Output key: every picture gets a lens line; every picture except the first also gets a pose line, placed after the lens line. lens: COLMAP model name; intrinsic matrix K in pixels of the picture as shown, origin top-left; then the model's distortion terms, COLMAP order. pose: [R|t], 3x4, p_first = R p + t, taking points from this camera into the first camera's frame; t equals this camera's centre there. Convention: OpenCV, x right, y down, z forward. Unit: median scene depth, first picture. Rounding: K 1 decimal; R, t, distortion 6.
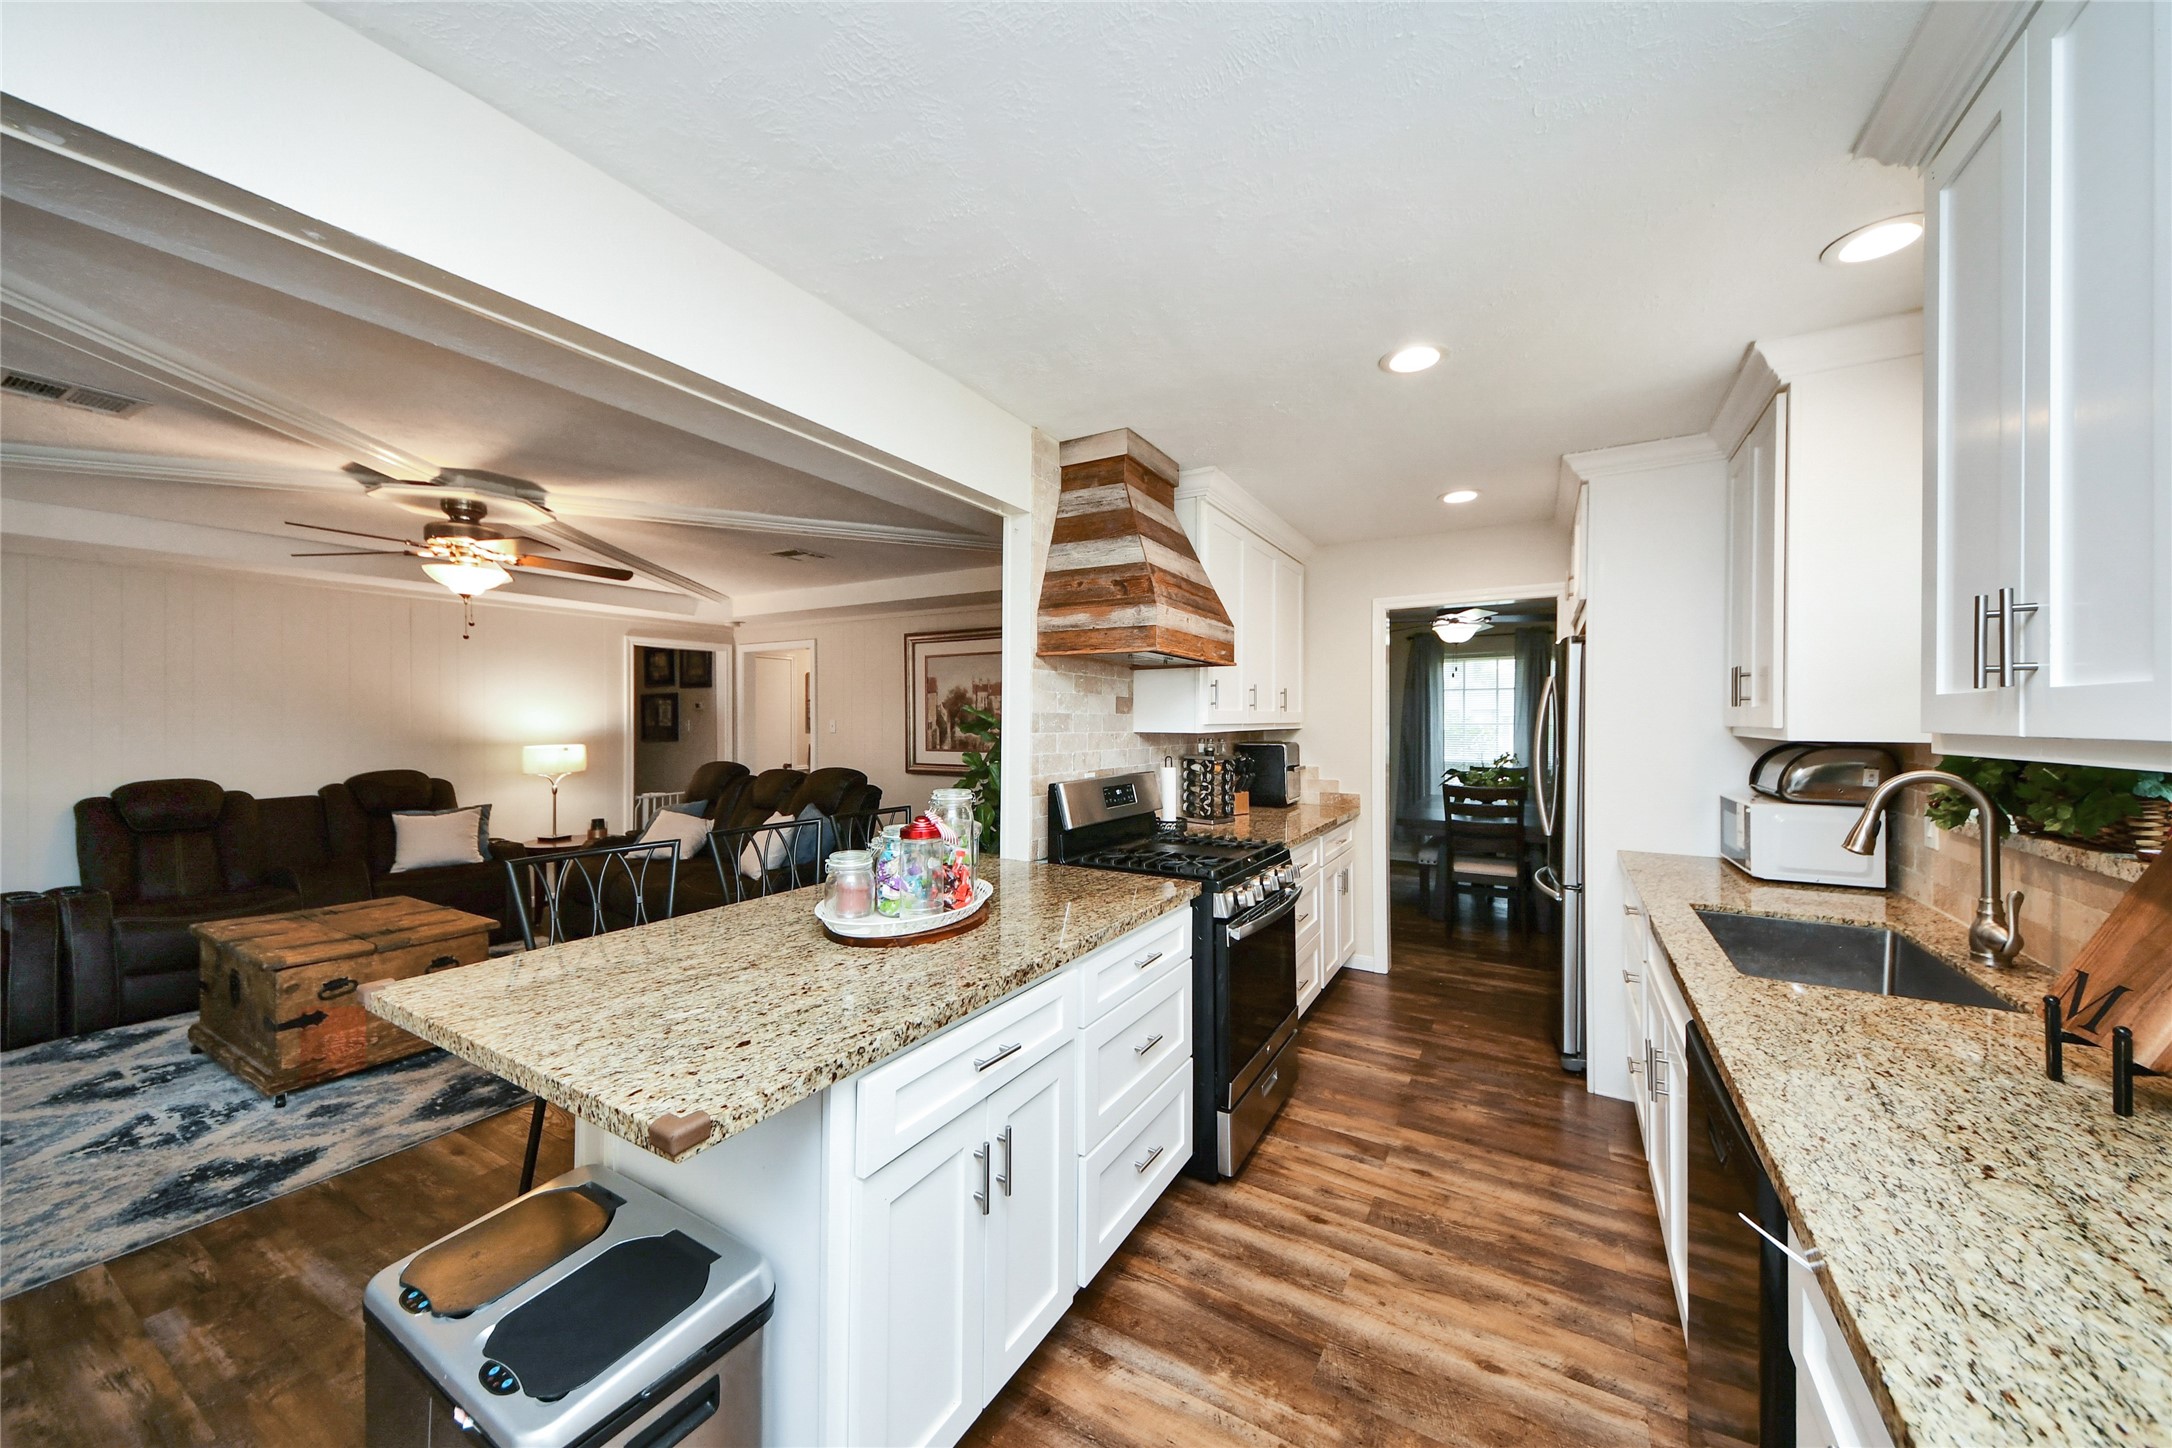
lens RADIAL K [[765.0, 0, 1079.2], [0, 765.0, 724.7], [0, 0, 1]] dist [0.061307, -0.019851]
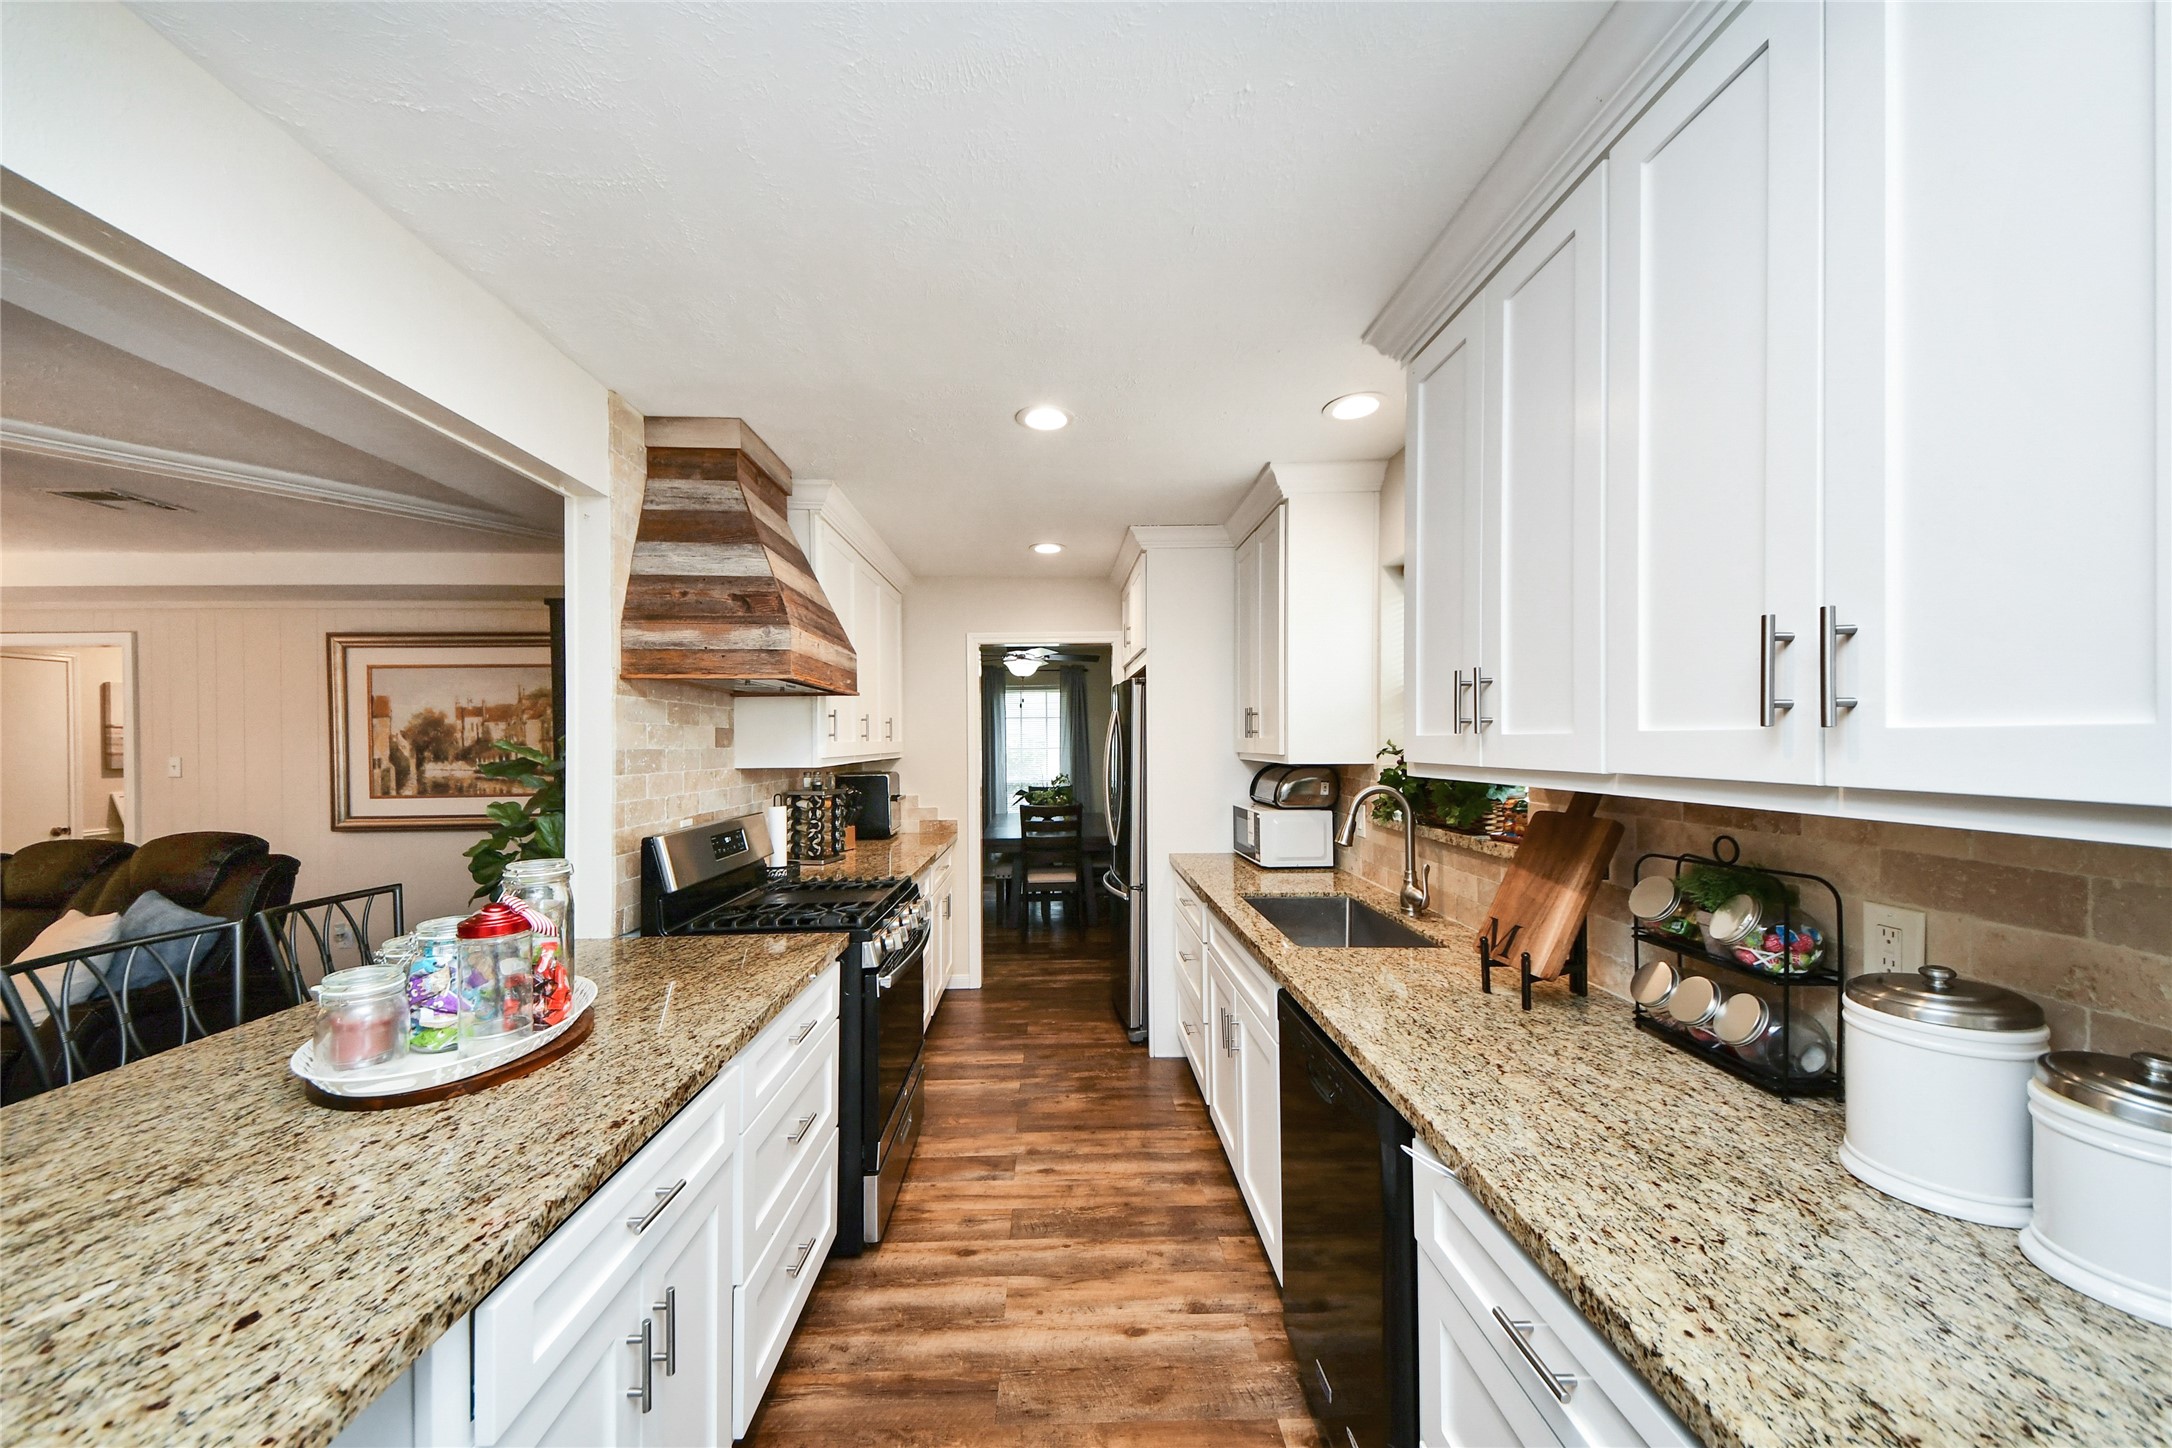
lens RADIAL K [[772.7, 0, 1063.2], [0, 772.7, 748.8], [0, 0, 1]] dist [0.076409, -0.031670]
pose [[0.851825, -0.015108, 0.523608, -0.090087], [0.014915, 0.999878, 0.004586, -0.012915], [-0.523614, 0.003903, 0.851947, 0.055353]]
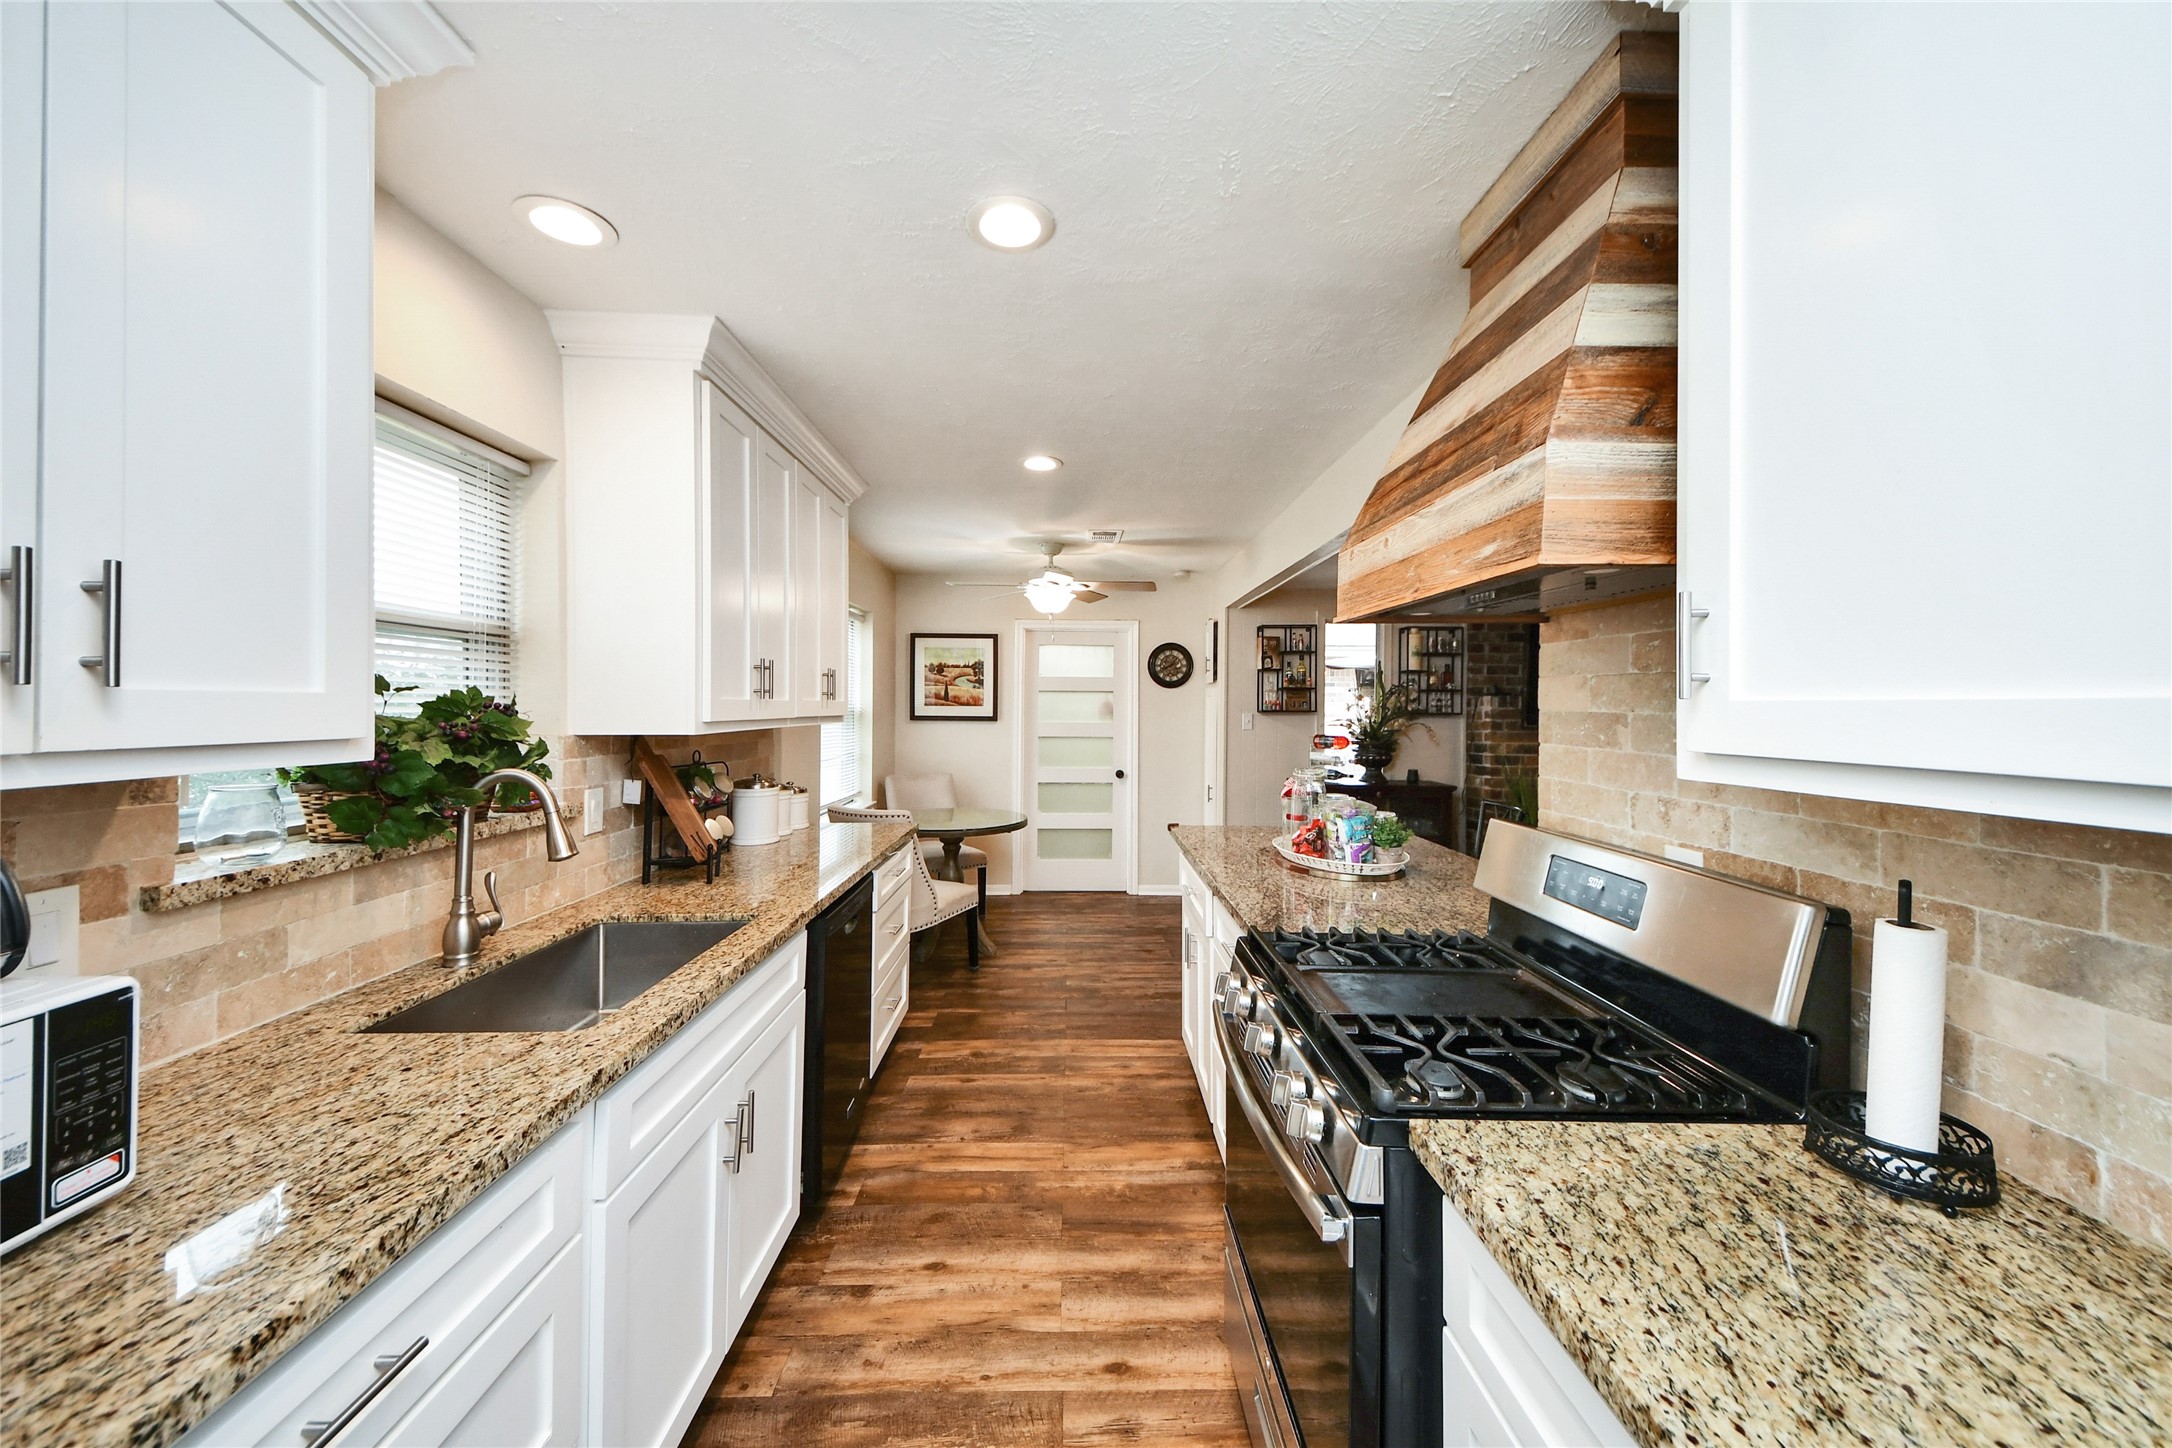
lens RADIAL K [[765.0, 0, 1079.2], [0, 765.0, 724.7], [0, 0, 1]] dist [0.061307, -0.019851]
pose [[-0.845961, 0.004306, -0.533227, 0.593847], [-0.013834, 0.999454, 0.030019, -0.018432], [0.533065, 0.032772, -0.845439, 1.286759]]
